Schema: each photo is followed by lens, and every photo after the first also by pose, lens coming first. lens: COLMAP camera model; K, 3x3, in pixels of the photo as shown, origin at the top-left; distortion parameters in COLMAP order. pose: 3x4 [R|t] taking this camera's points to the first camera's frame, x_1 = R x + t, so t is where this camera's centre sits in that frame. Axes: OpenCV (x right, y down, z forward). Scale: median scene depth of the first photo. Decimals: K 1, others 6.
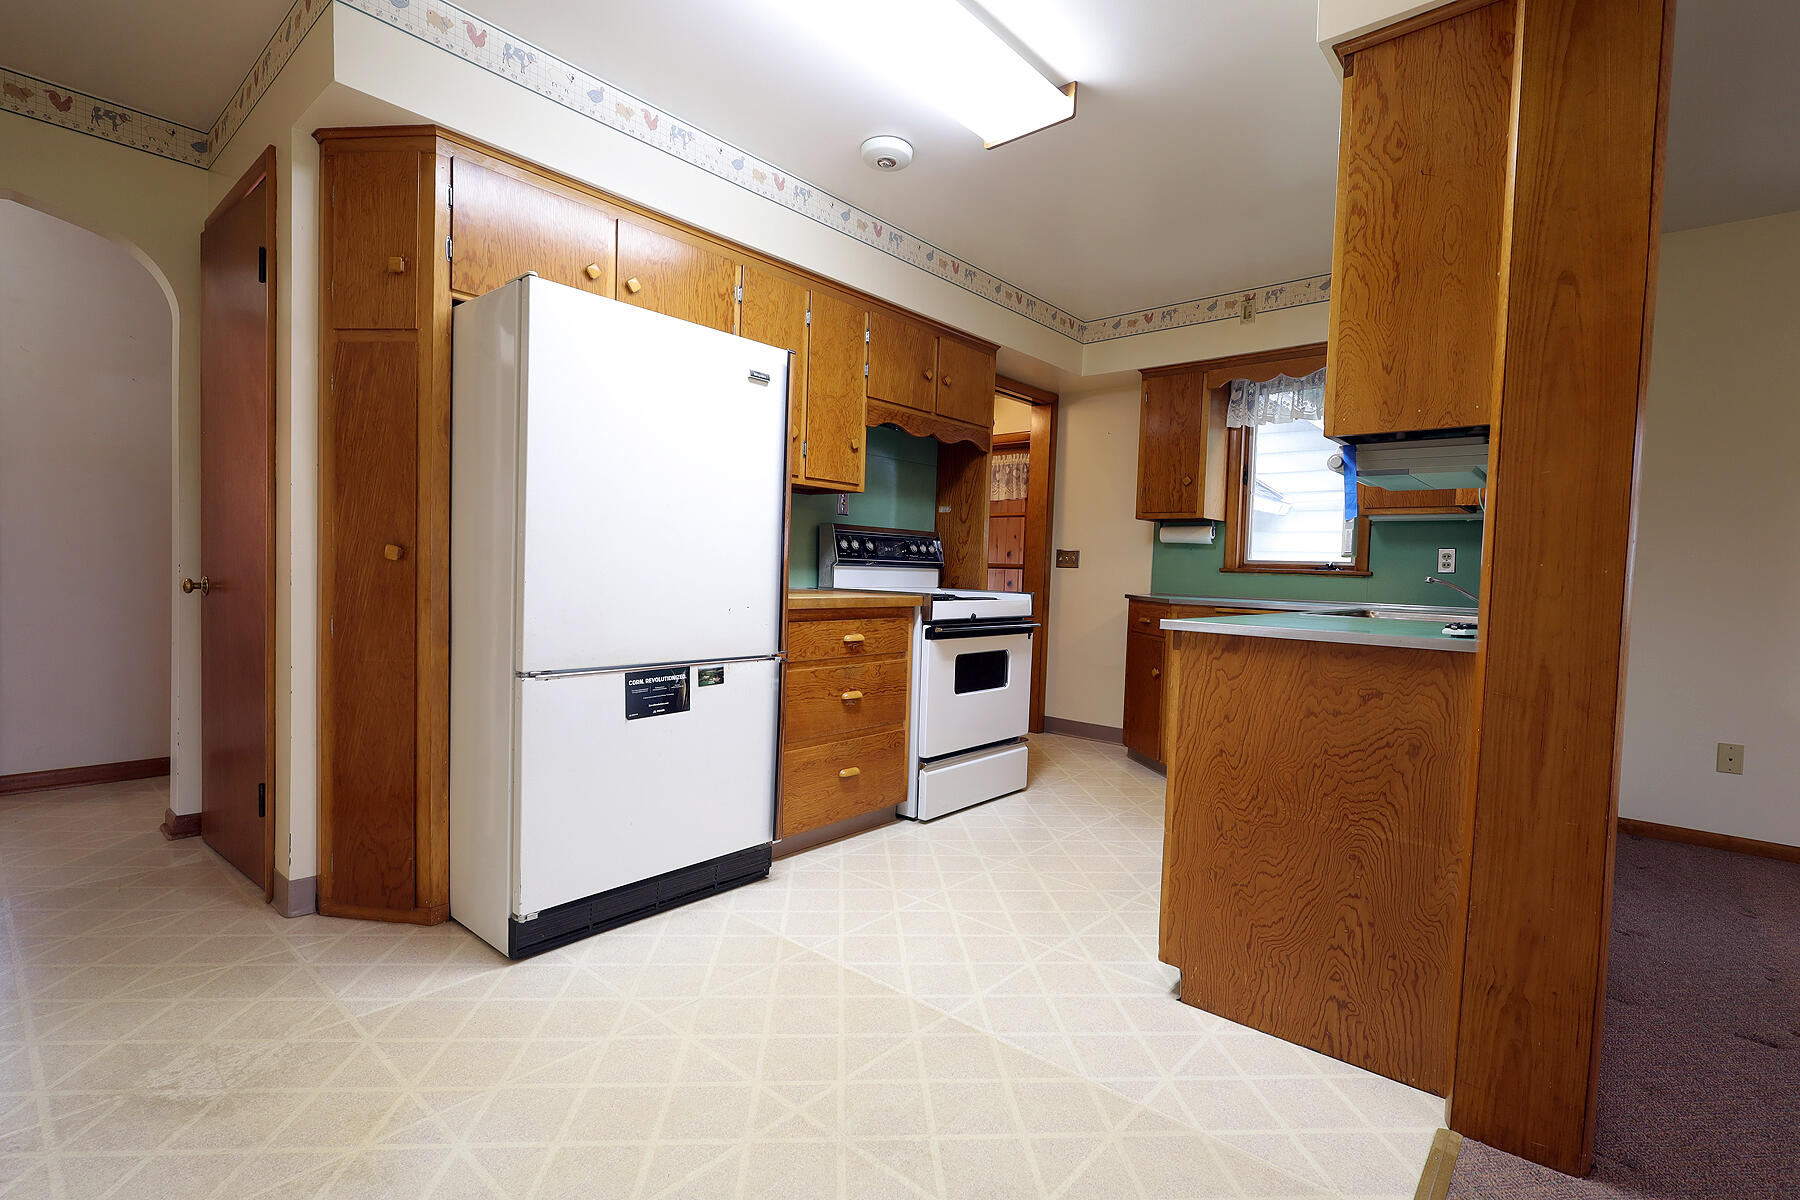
lens RADIAL K [[832.8, 0, 897.3], [0, 832.8, 602.5], [0, 0, 1]] dist [0.001212, 0.000409]
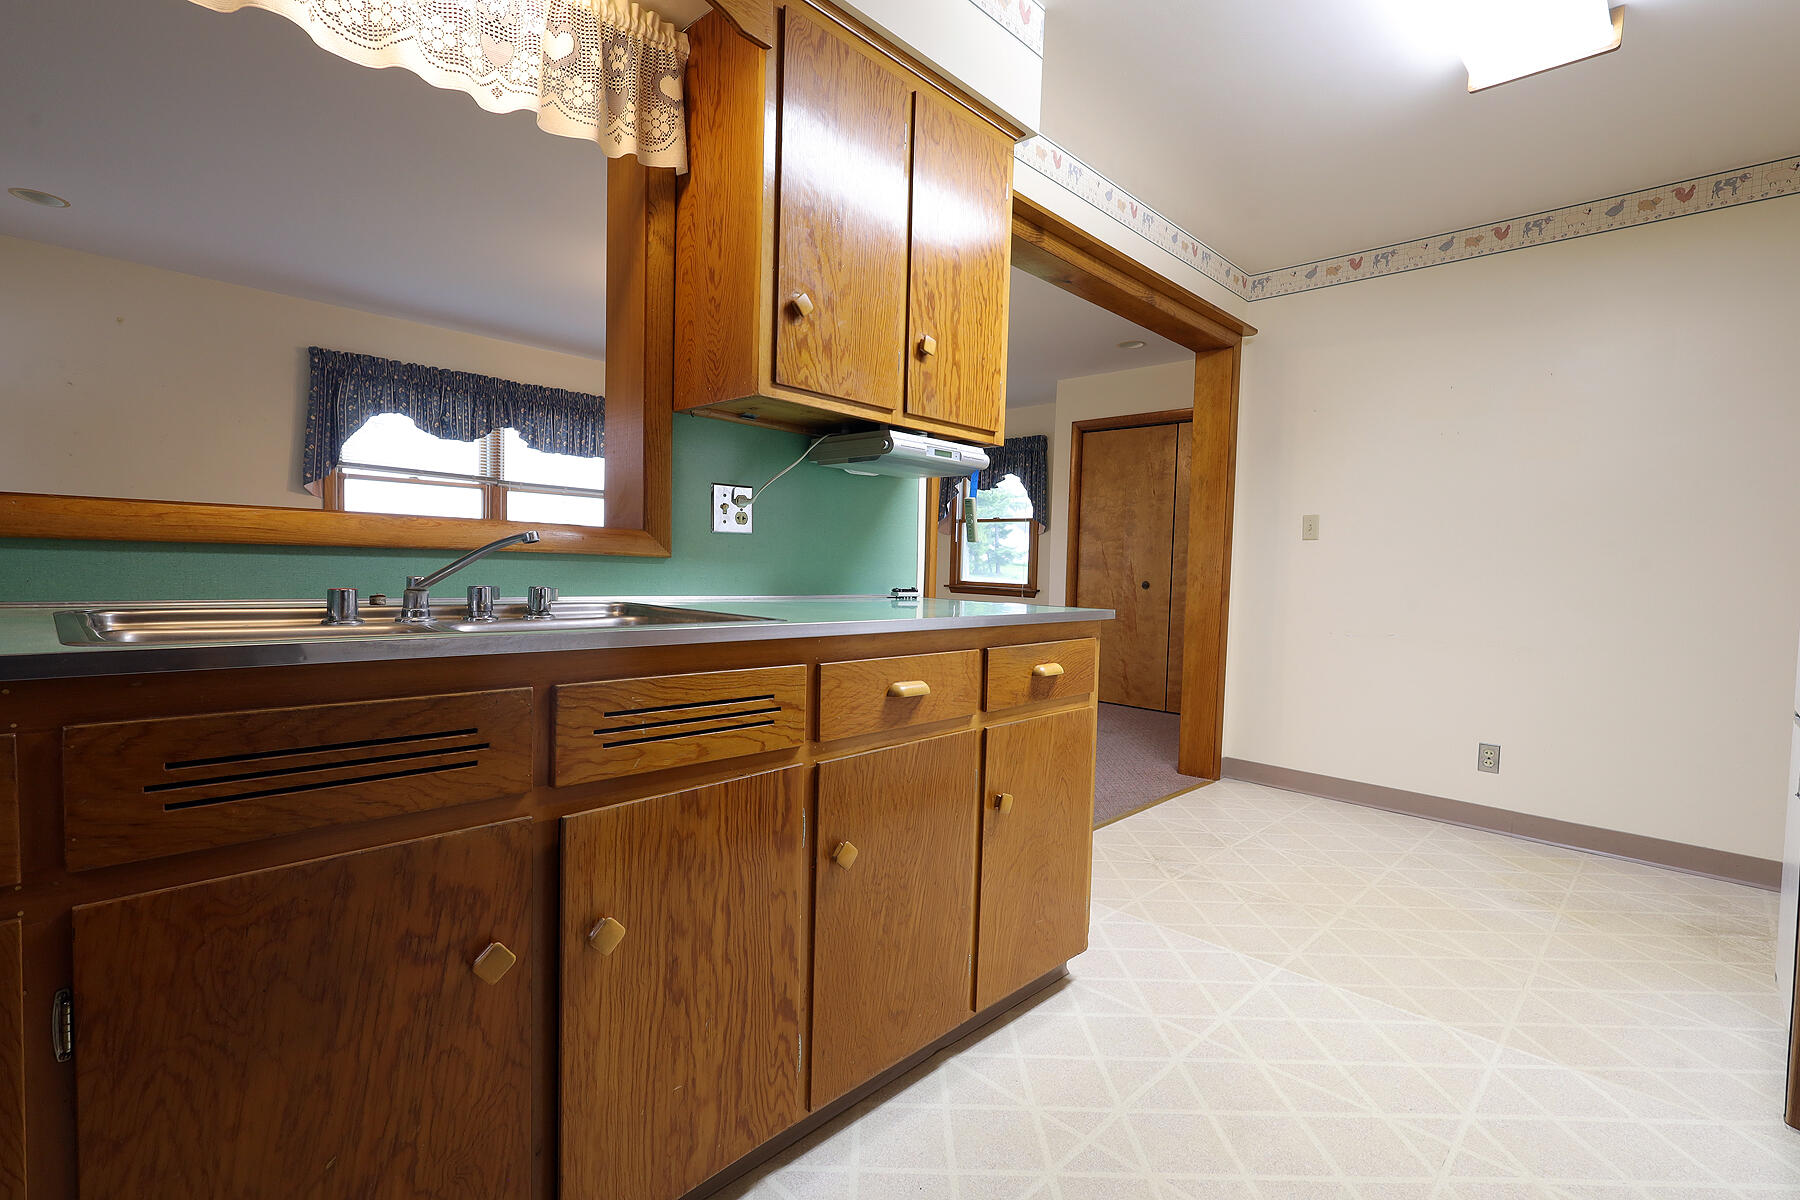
lens RADIAL K [[832.8, 0, 897.3], [0, 832.8, 602.5], [0, 0, 1]] dist [0.001212, 0.000409]
pose [[-0.996739, -0.063041, 0.050375, 0.346528], [-0.058368, 0.994284, 0.089399, -0.040958], [-0.055722, 0.086167, -0.994721, 1.322272]]
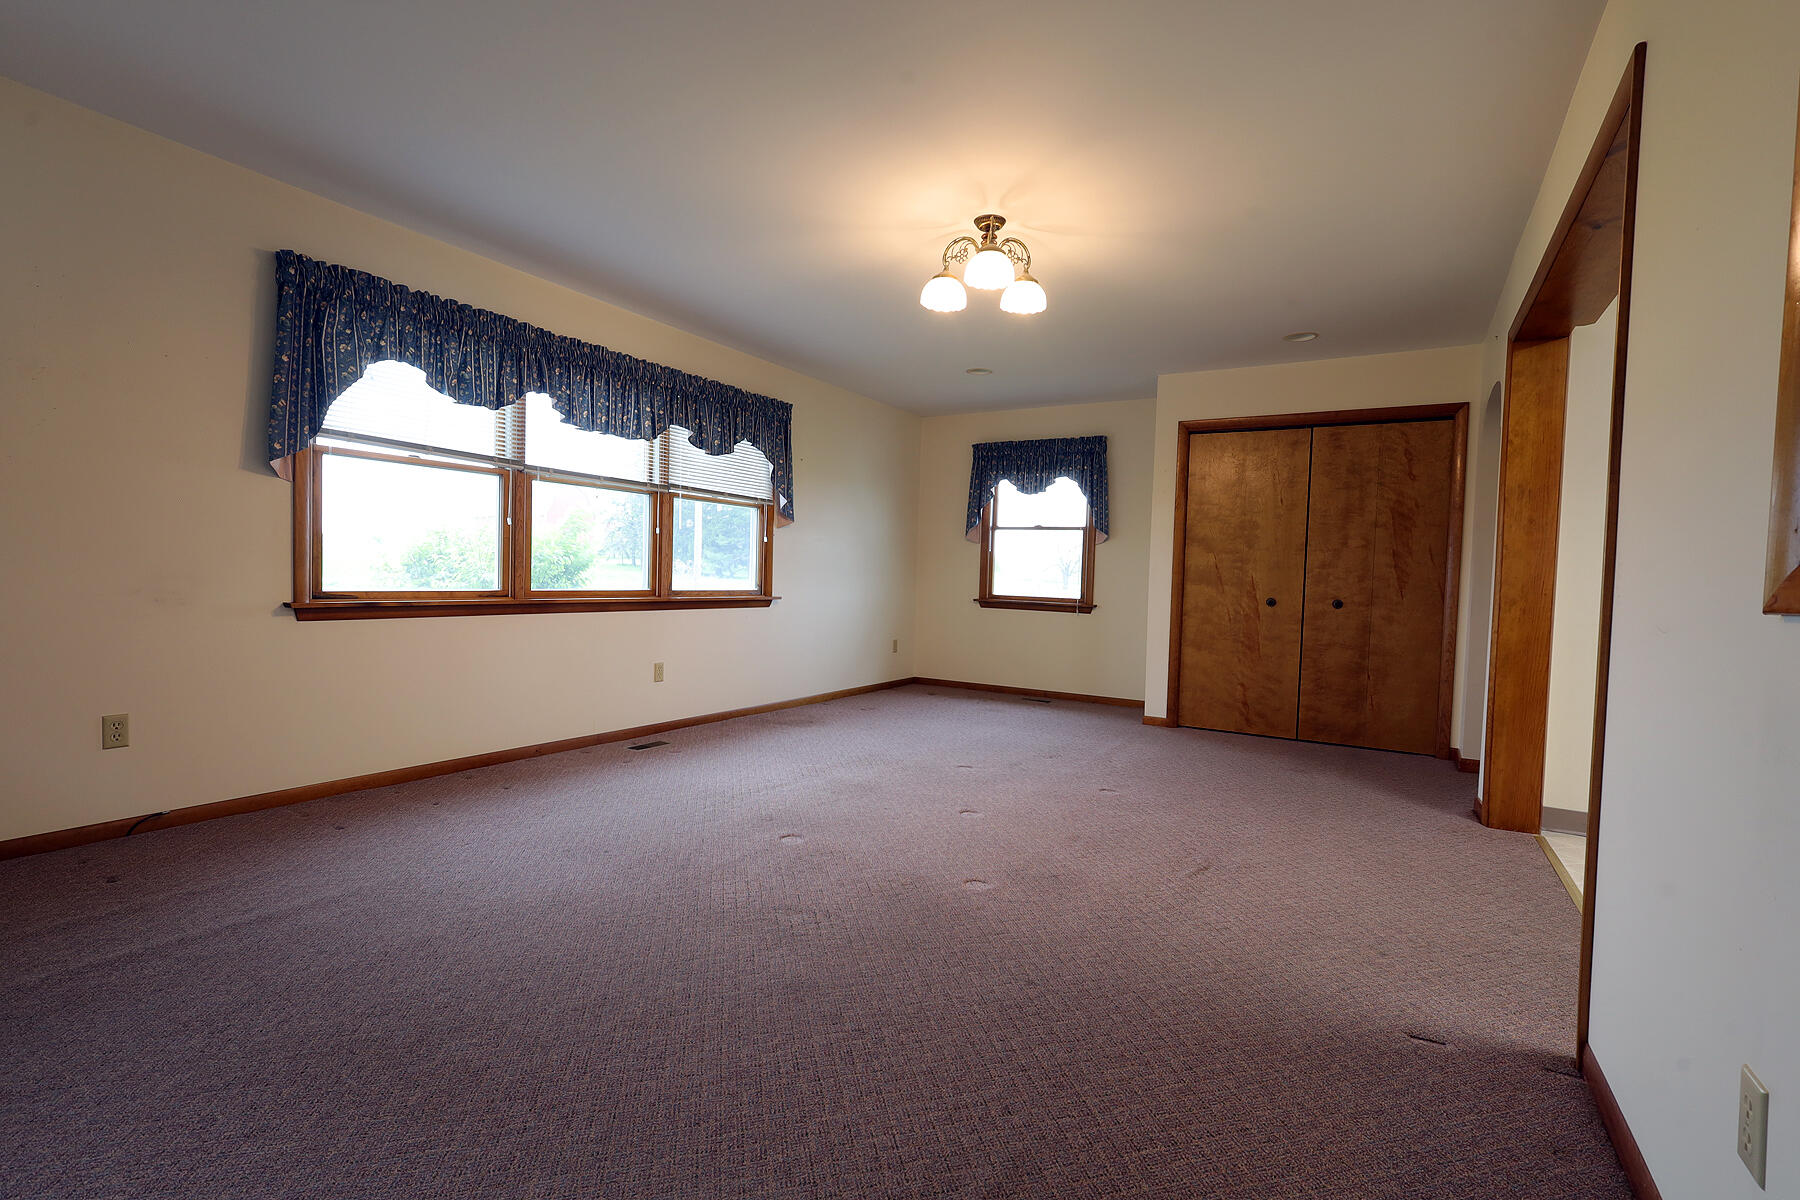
lens RADIAL K [[825.4, 0, 902.5], [0, 825.4, 599.4], [0, 0, 1]] dist [-0.001163, -0.000492]
pose [[-0.981765, -0.058135, -0.180992, 0.980721], [-0.071068, 0.995298, 0.065807, -0.006975], [0.176315, 0.077470, -0.981281, 0.937075]]
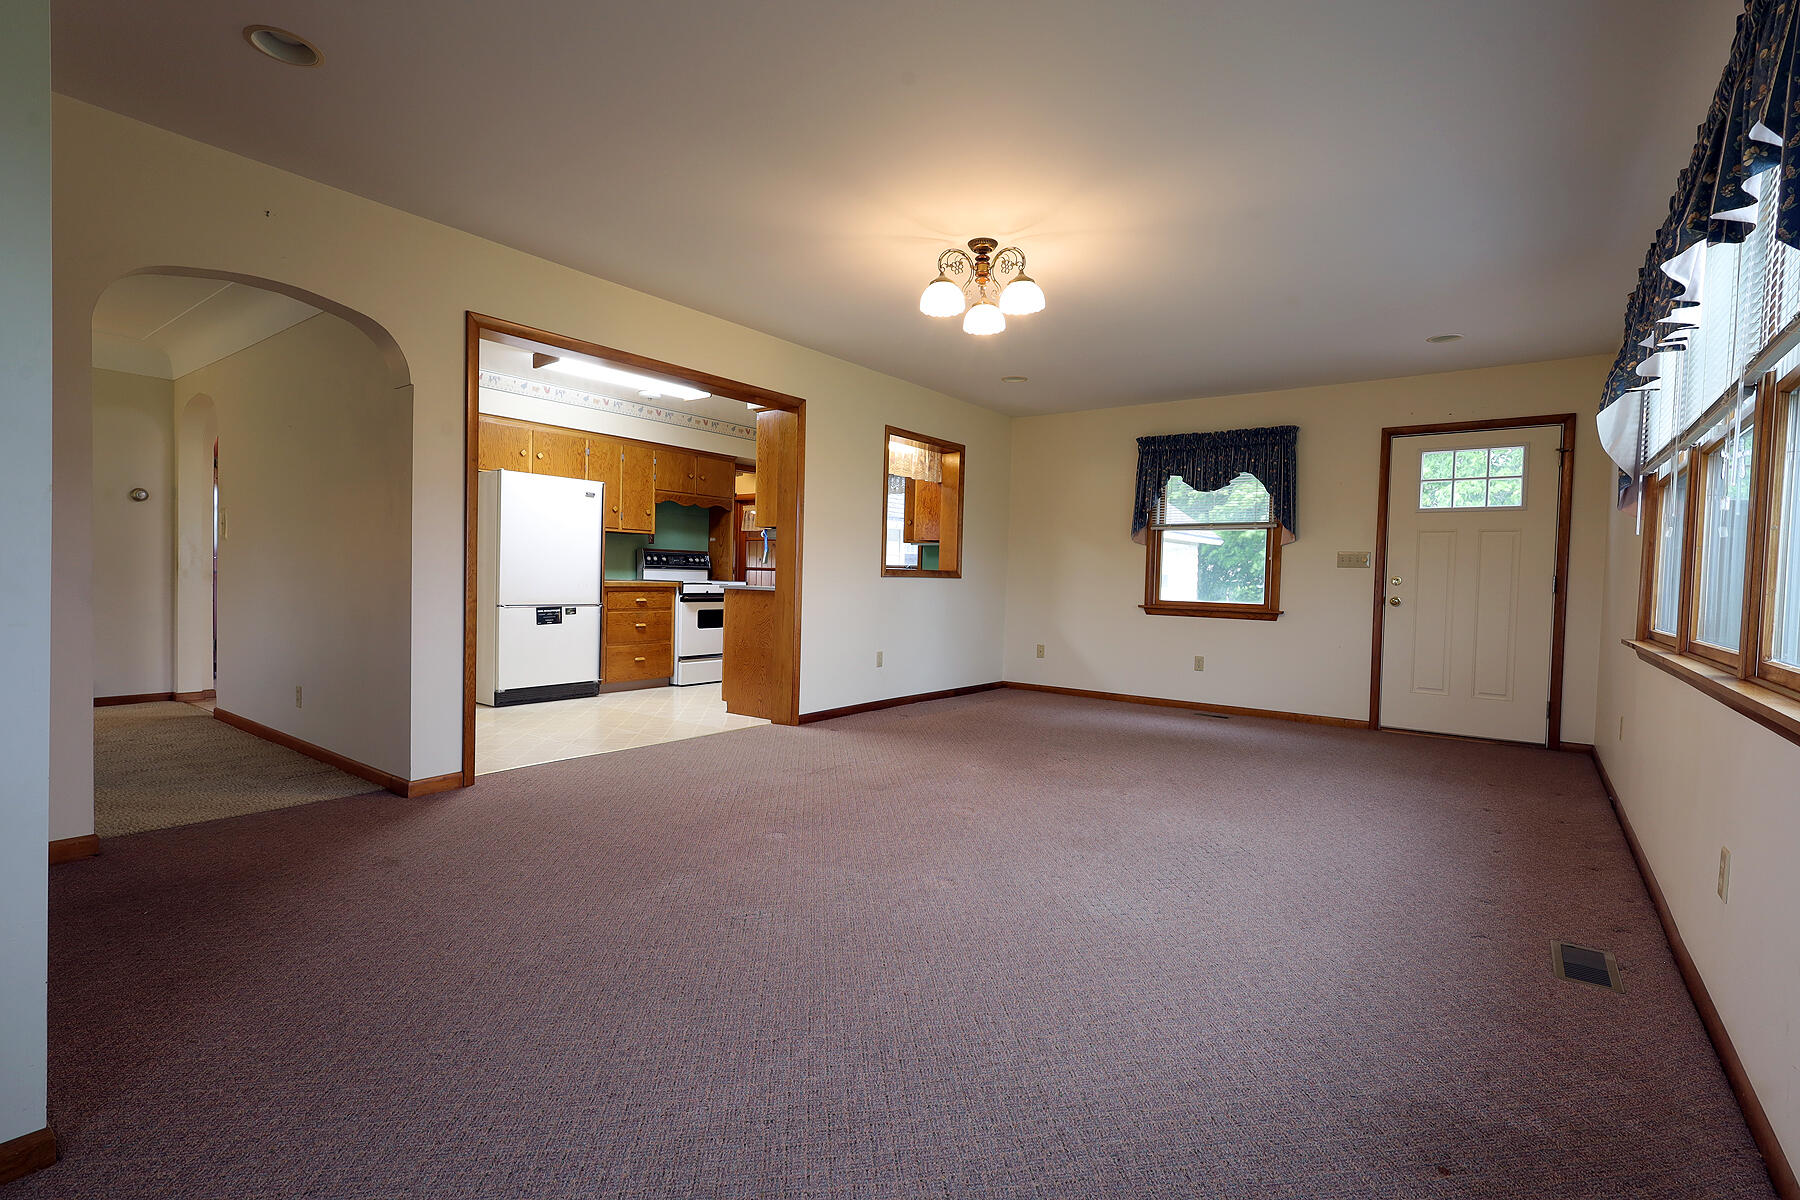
lens RADIAL K [[832.8, 0, 897.3], [0, 832.8, 602.5], [0, 0, 1]] dist [0.001212, 0.000409]
pose [[0.997412, -0.008934, 0.071347, 0.485482], [0.009460, 0.999930, -0.007038, 0.072212], [-0.071279, 0.007695, 0.997427, -1.330671]]
